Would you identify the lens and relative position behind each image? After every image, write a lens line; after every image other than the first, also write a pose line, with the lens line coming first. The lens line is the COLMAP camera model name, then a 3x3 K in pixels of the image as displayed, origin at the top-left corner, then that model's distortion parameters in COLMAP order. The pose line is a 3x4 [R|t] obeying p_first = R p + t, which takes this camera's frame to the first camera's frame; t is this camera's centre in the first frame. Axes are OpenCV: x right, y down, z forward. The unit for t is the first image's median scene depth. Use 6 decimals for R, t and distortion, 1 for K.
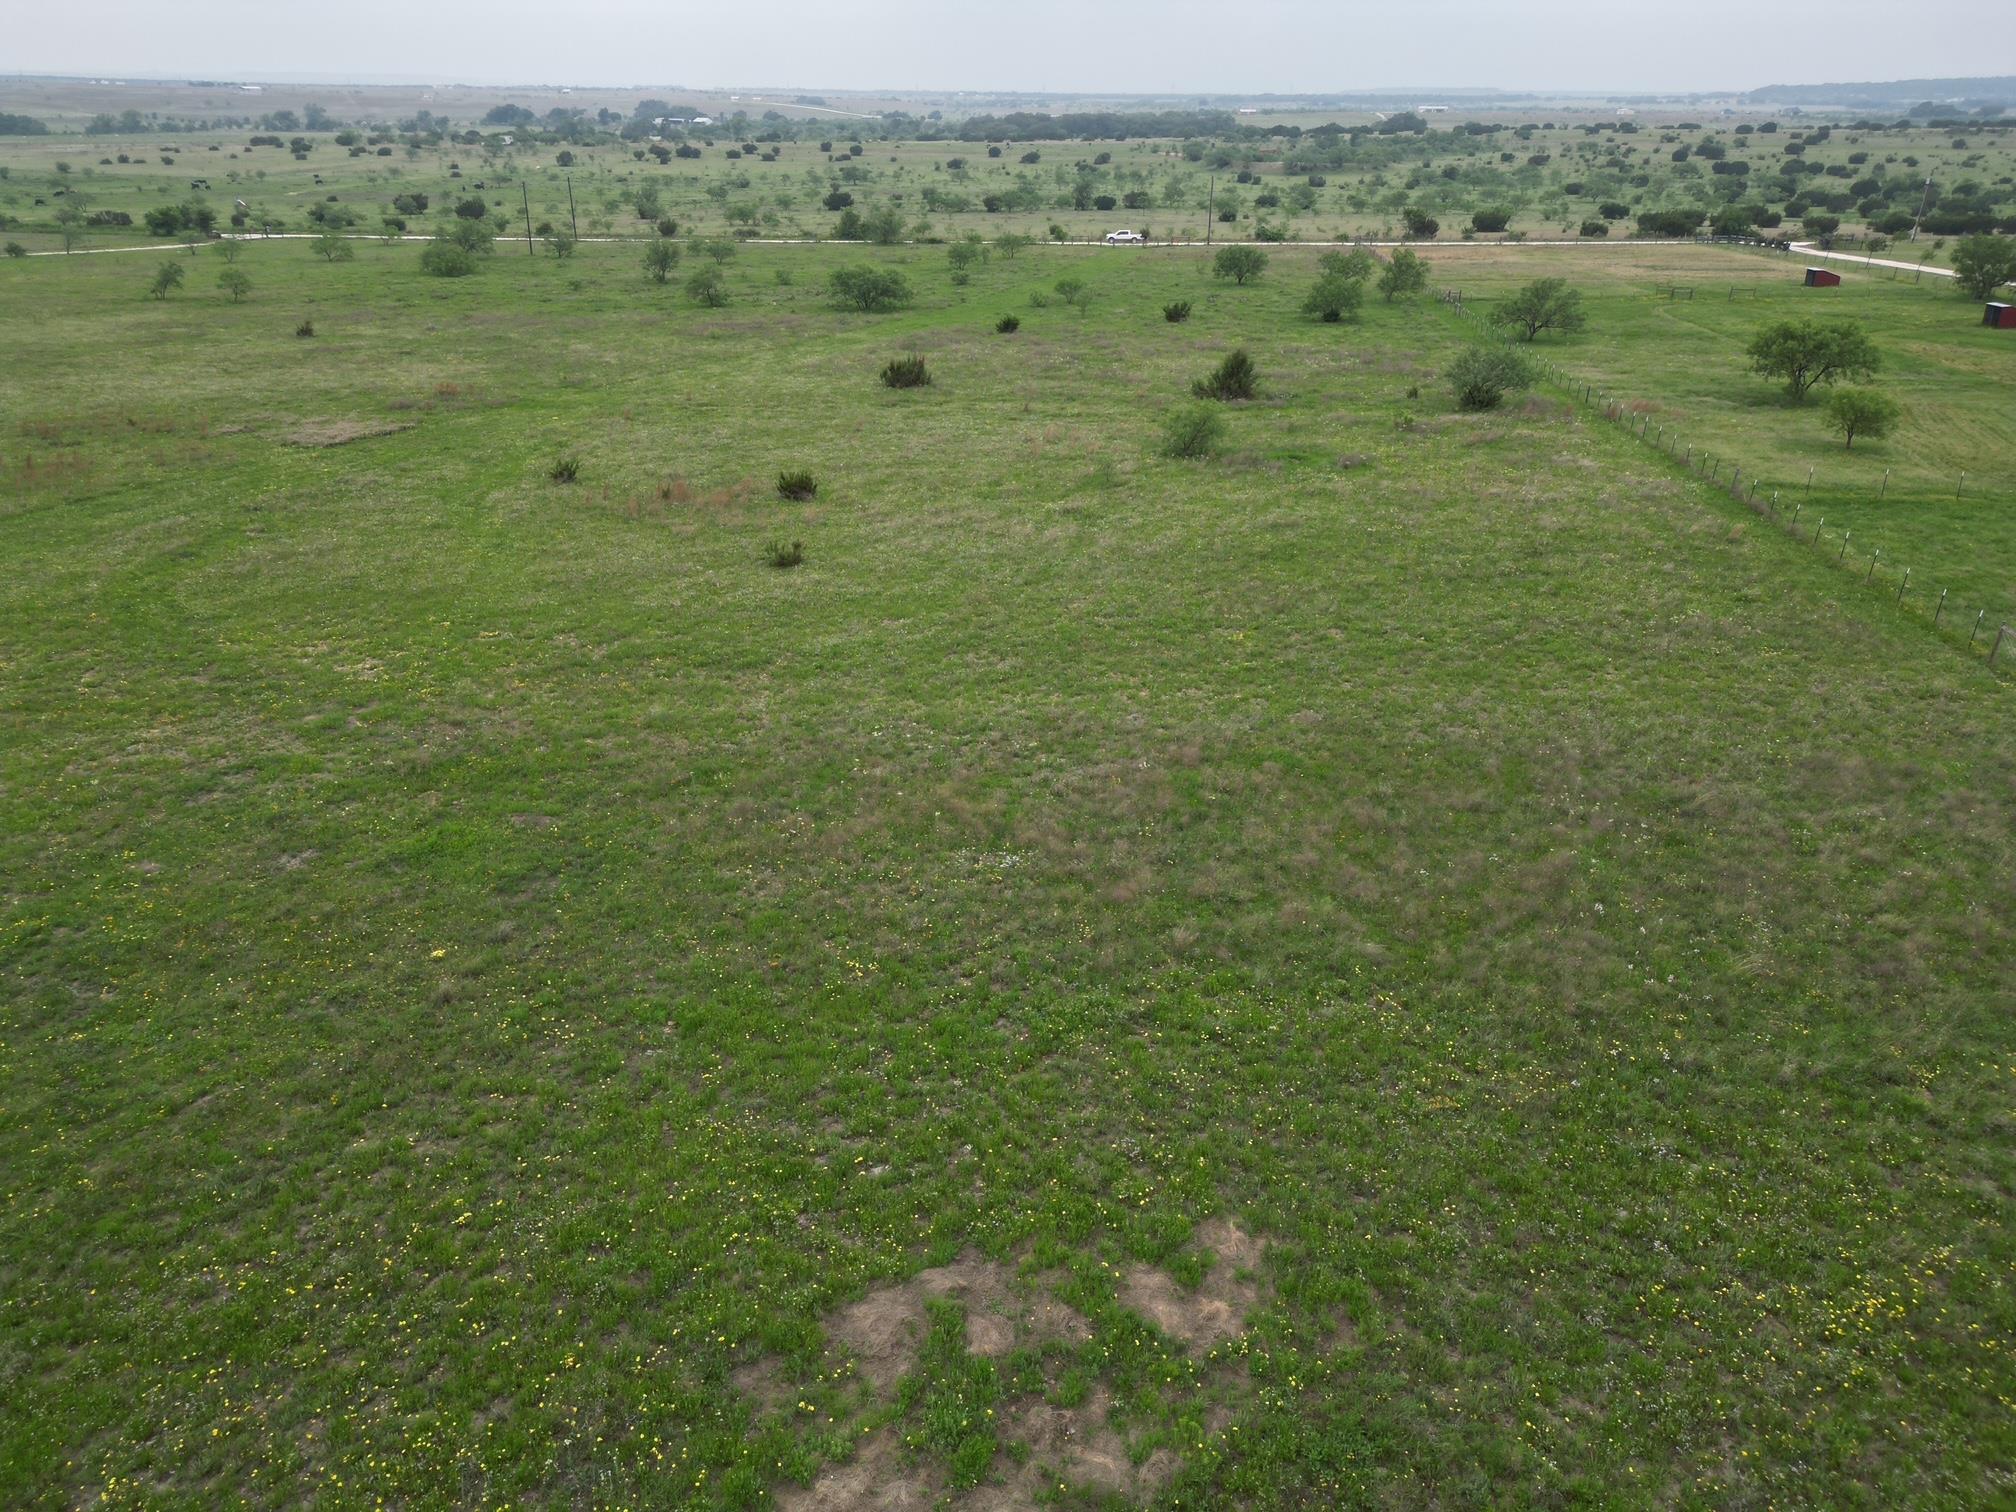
lens RADIAL K [[1387.9, 0, 1012.7], [0, 1387.9, 754.7], [0, 0, 1]] dist [0.032208, -0.017541]
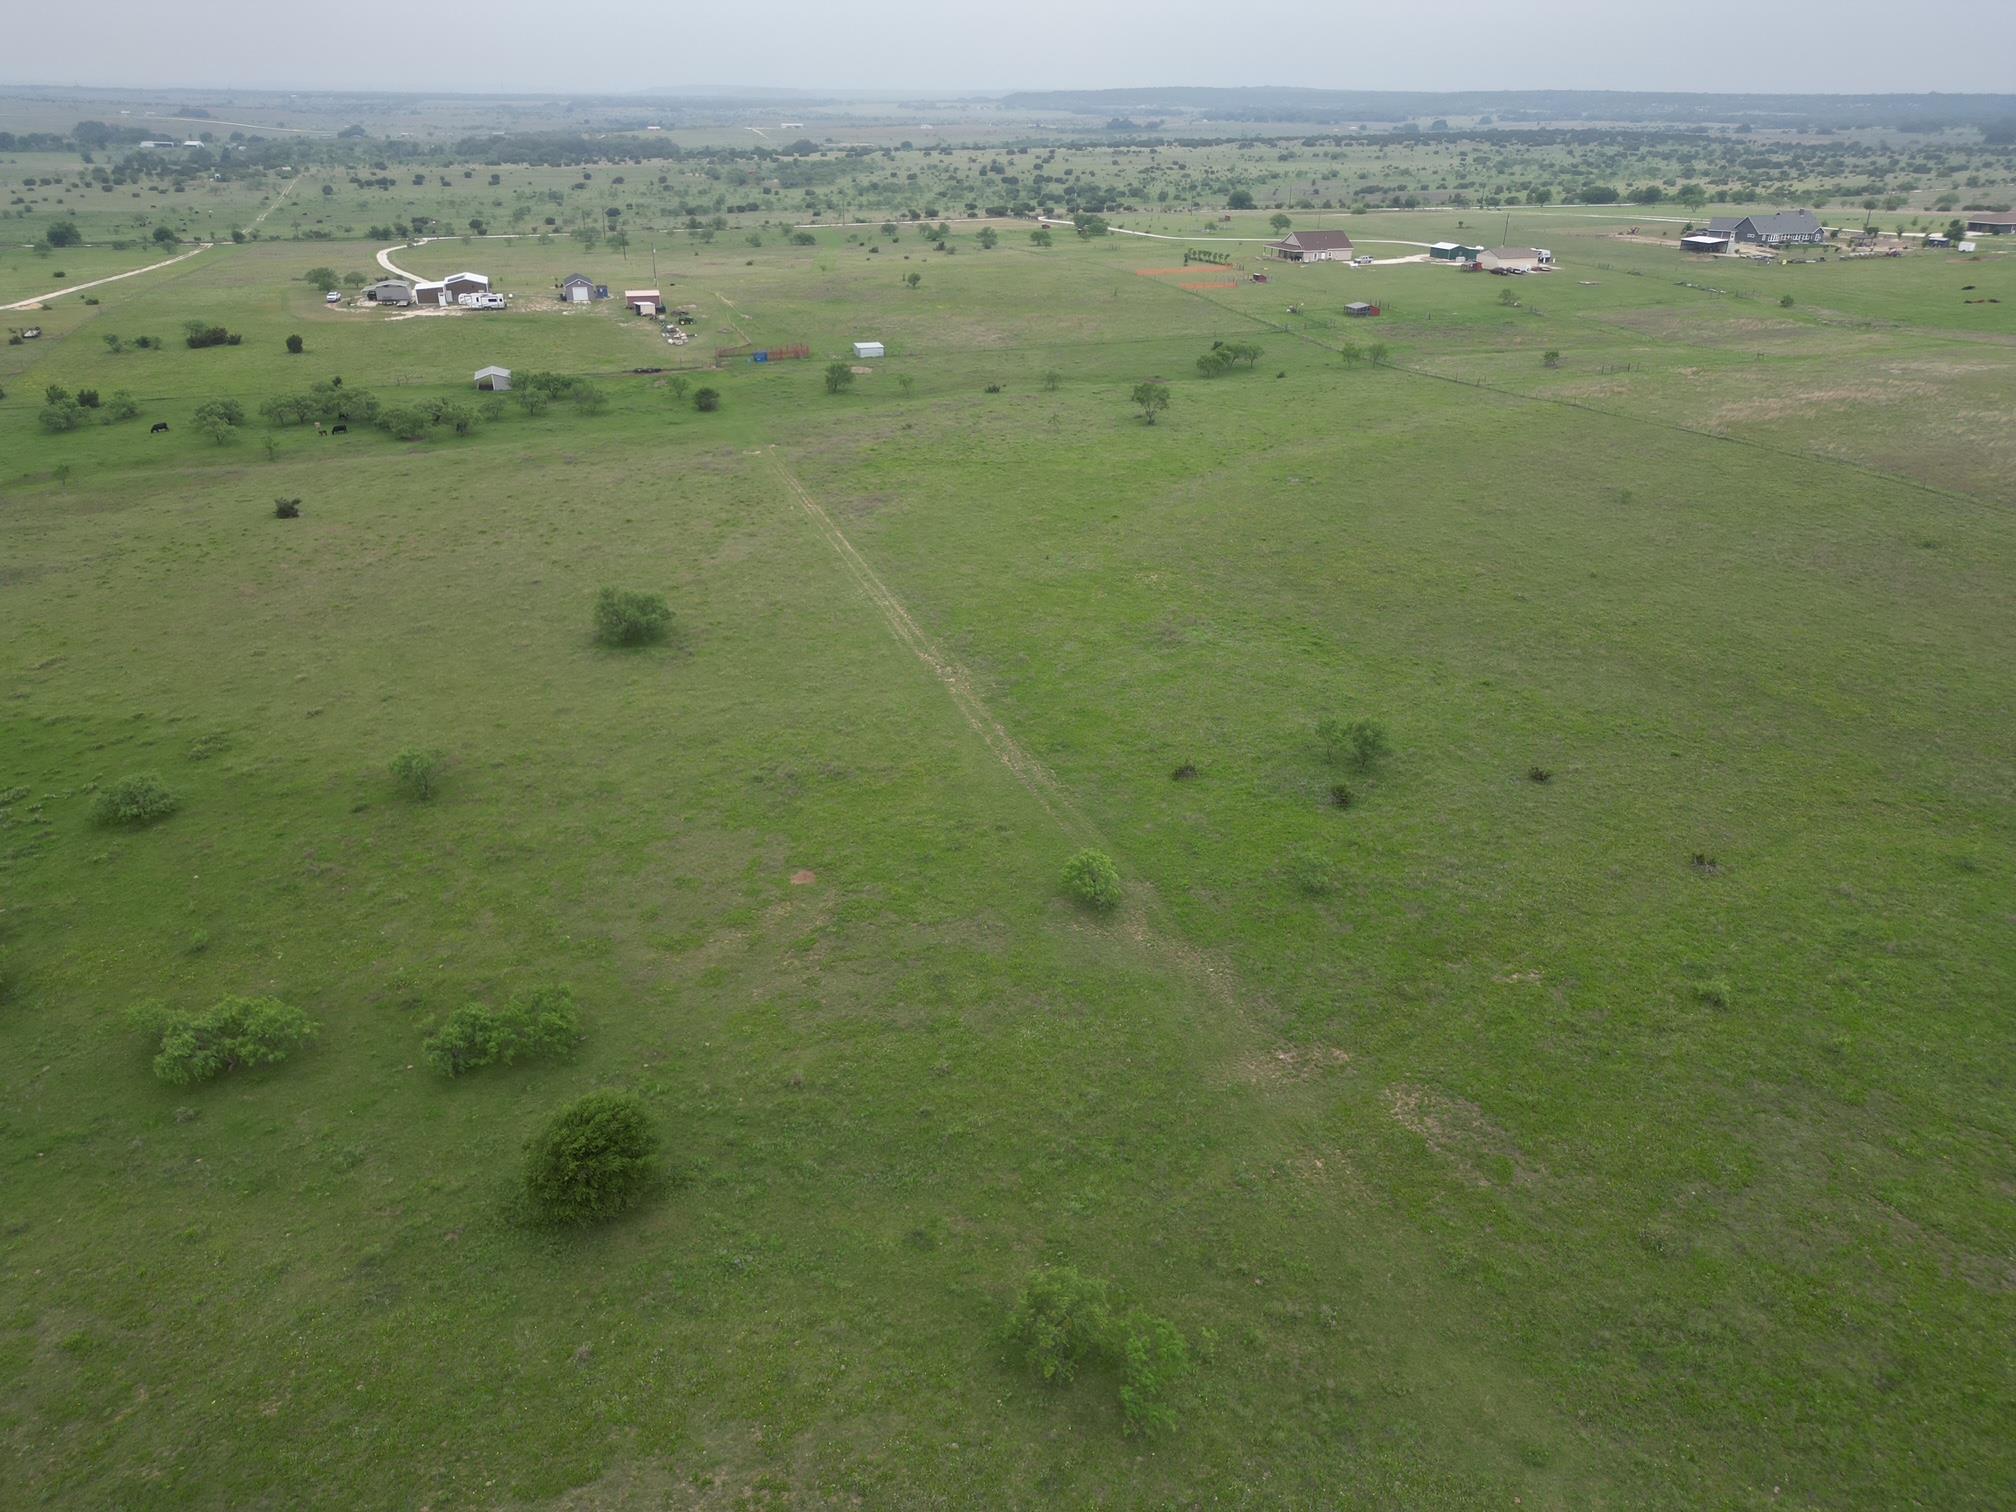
lens RADIAL K [[1387.9, 0, 1011.2], [0, 1387.9, 759.9], [0, 0, 1]] dist [0.032208, -0.017541]
pose [[0.900185, -0.189965, 0.391894, -0.396141], [0.186226, 0.981337, 0.047926, 0.277377], [-0.393684, 0.029838, 0.918761, -0.751620]]
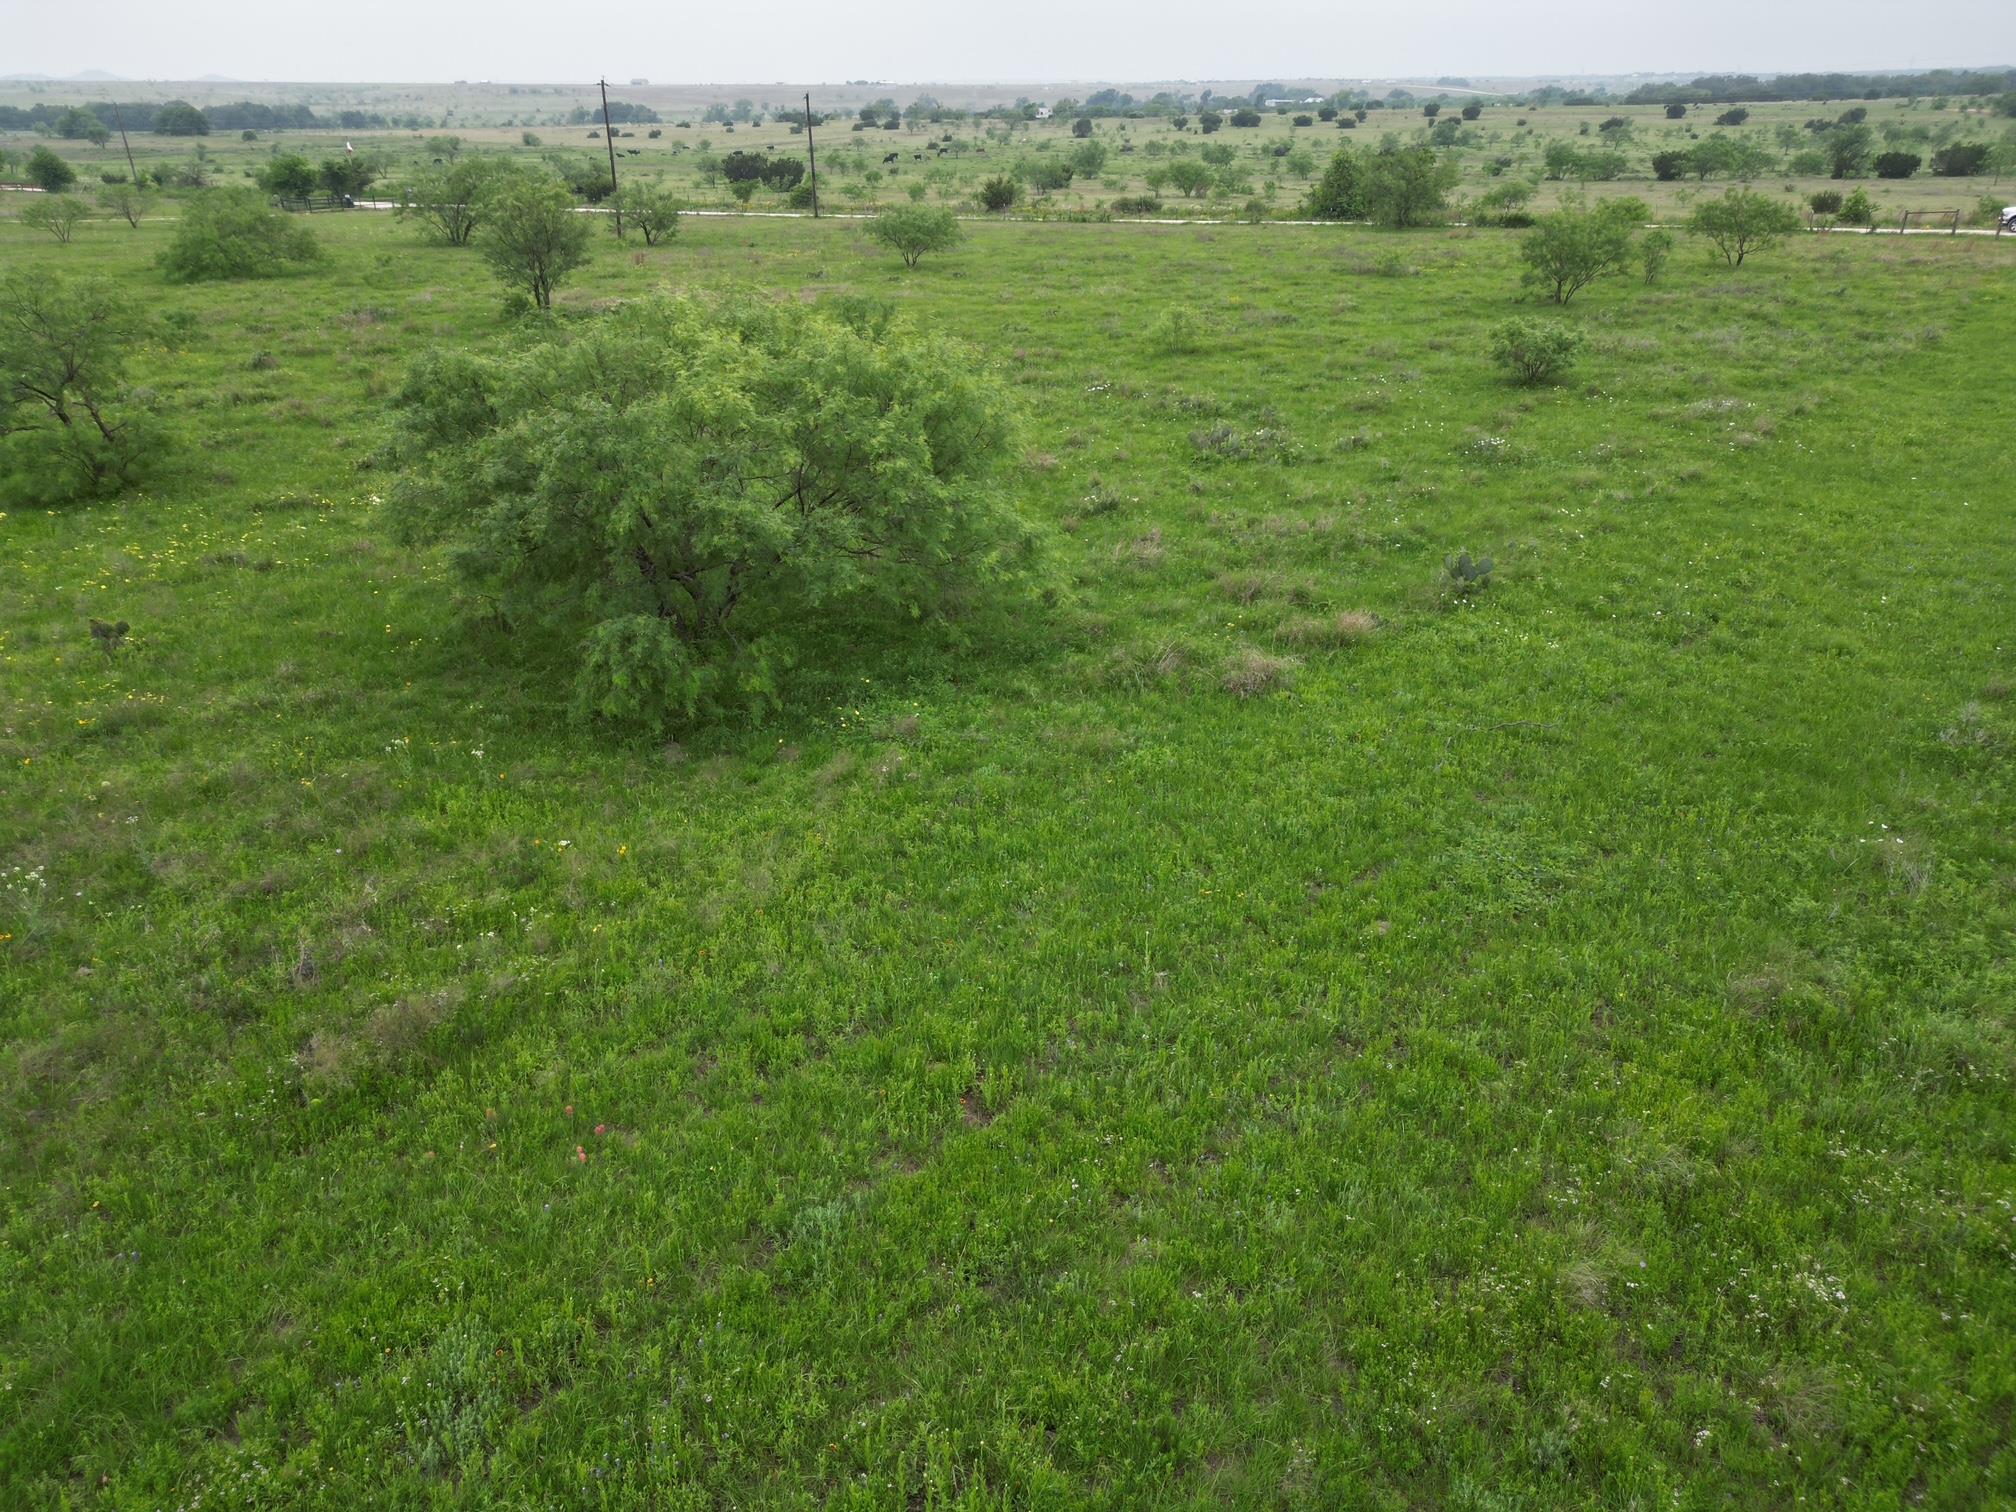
lens RADIAL K [[1387.9, 0, 1005.4], [0, 1387.9, 756.1], [0, 0, 1]] dist [0.032208, -0.017541]
pose [[0.913756, 0.157095, -0.374661, -0.008028], [-0.156200, 0.987175, 0.032969, -0.106710], [0.375035, 0.028396, 0.926576, 0.297698]]
